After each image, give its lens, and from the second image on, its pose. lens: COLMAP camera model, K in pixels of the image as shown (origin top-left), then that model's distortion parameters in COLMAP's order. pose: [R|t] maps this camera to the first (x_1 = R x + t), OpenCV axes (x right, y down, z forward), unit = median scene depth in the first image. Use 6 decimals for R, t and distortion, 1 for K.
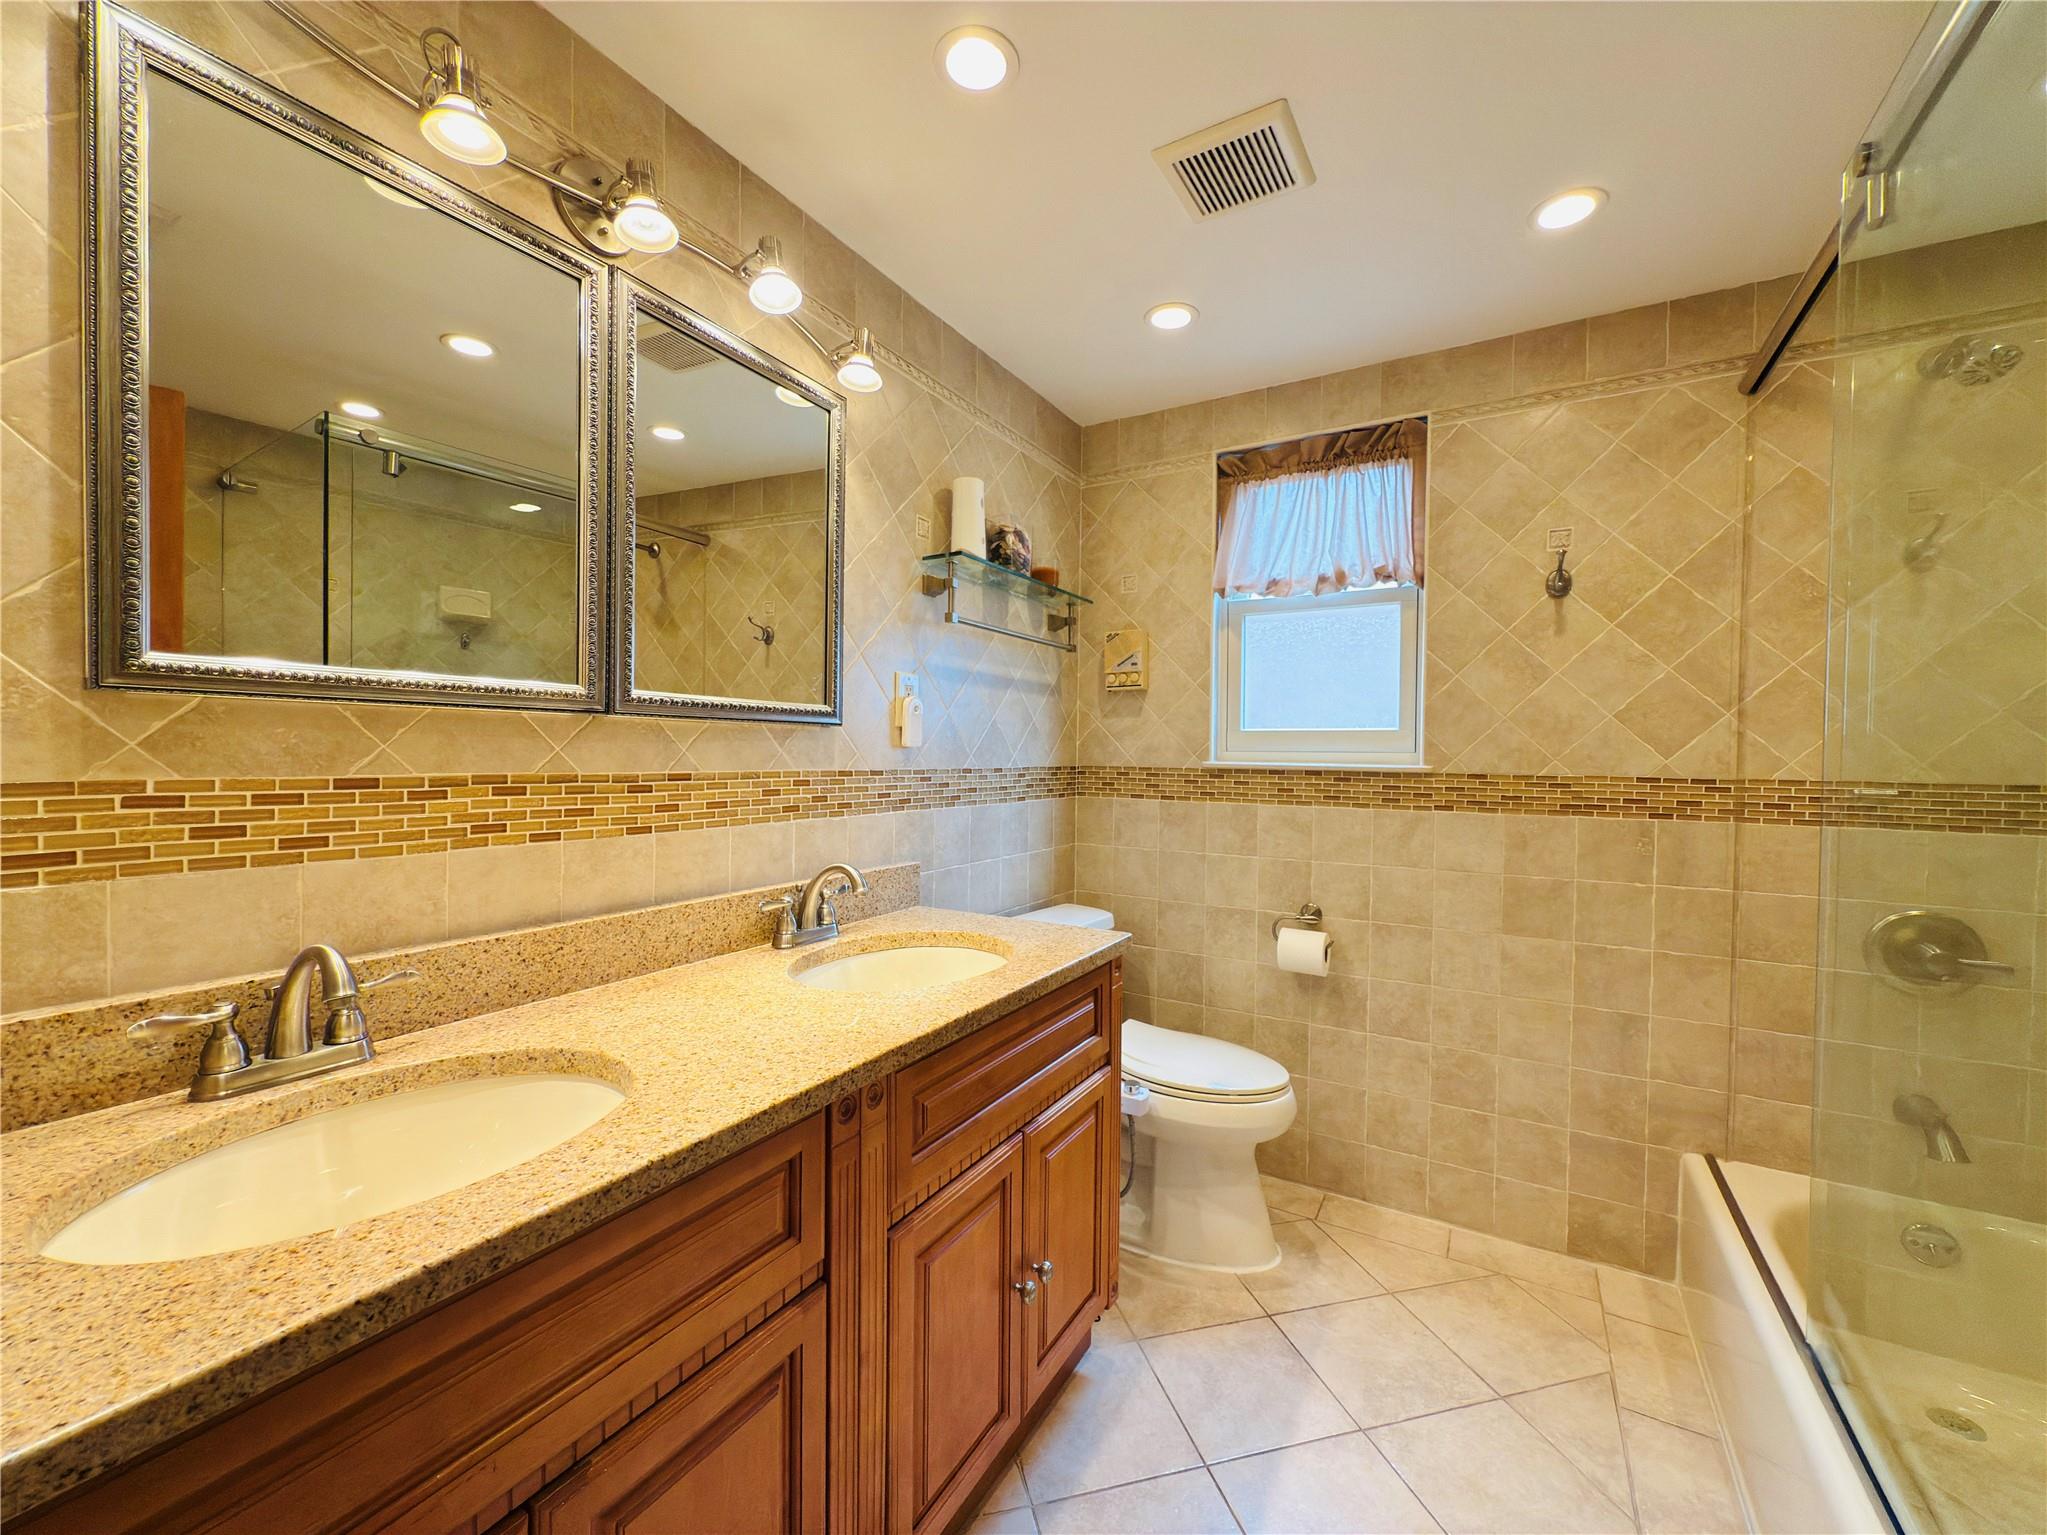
lens RADIAL K [[814.5, 0, 1030.6], [0, 814.5, 770.3], [0, 0, 1]] dist [0.000349, 0.000066]
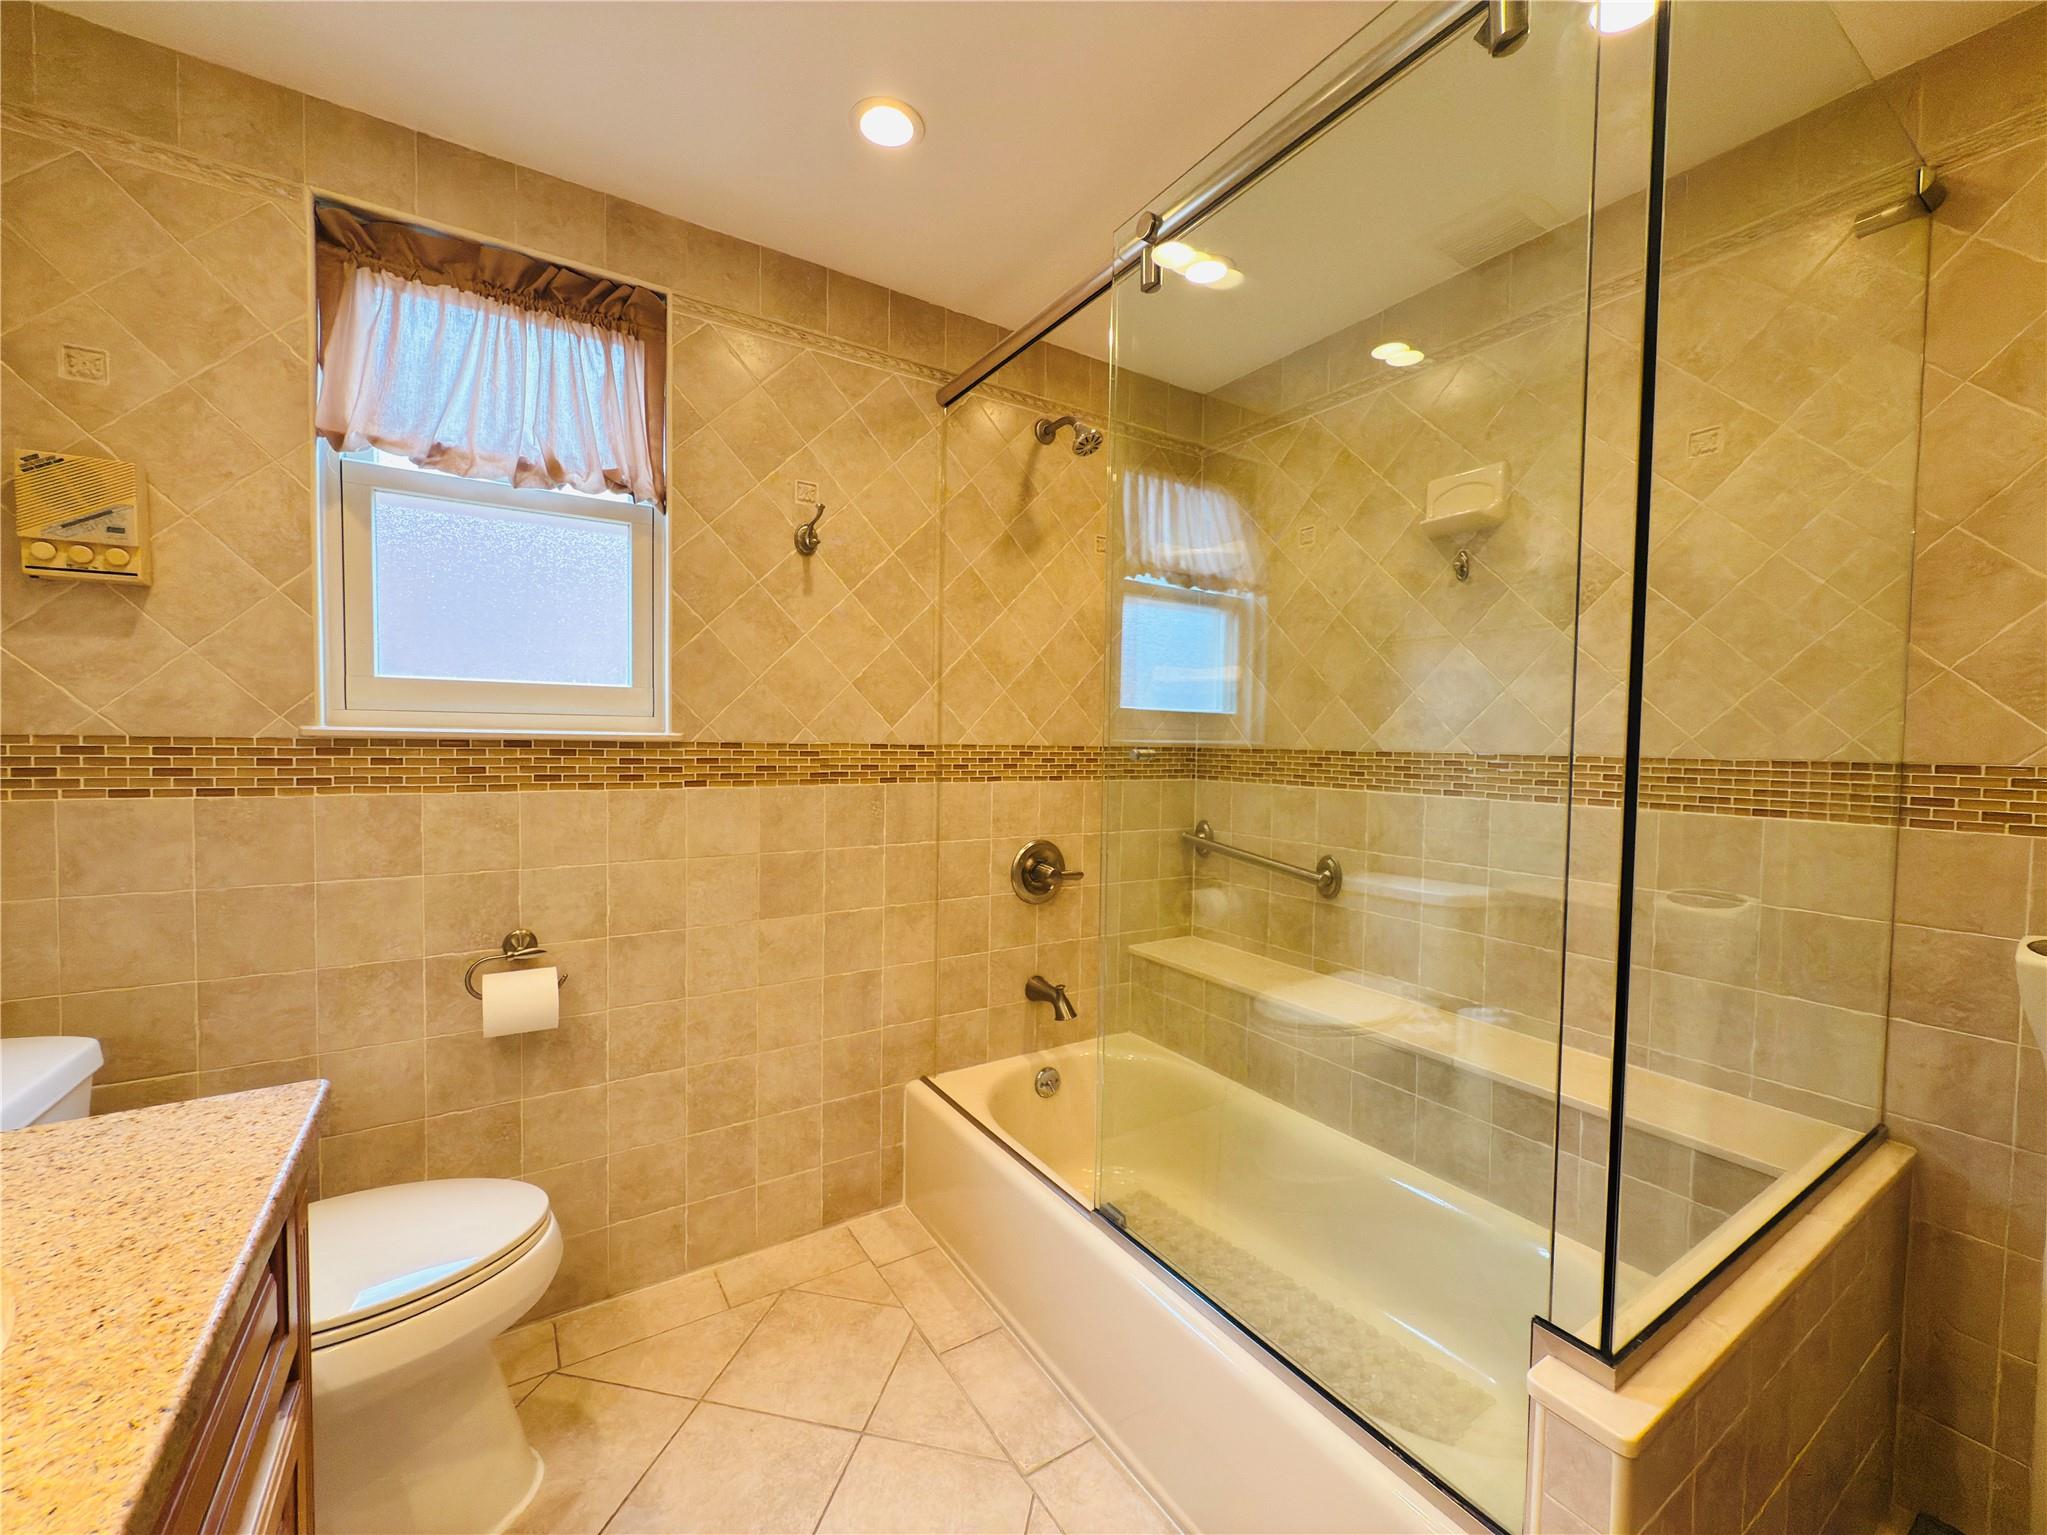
lens RADIAL K [[814.5, 0, 1030.6], [0, 814.5, 770.3], [0, 0, 1]] dist [0.000349, 0.000066]
pose [[0.453589, -0.038065, 0.890397, -0.080625], [0.010615, 0.999247, 0.037310, 0.005124], [-0.891148, -0.007472, 0.453652, 0.313915]]
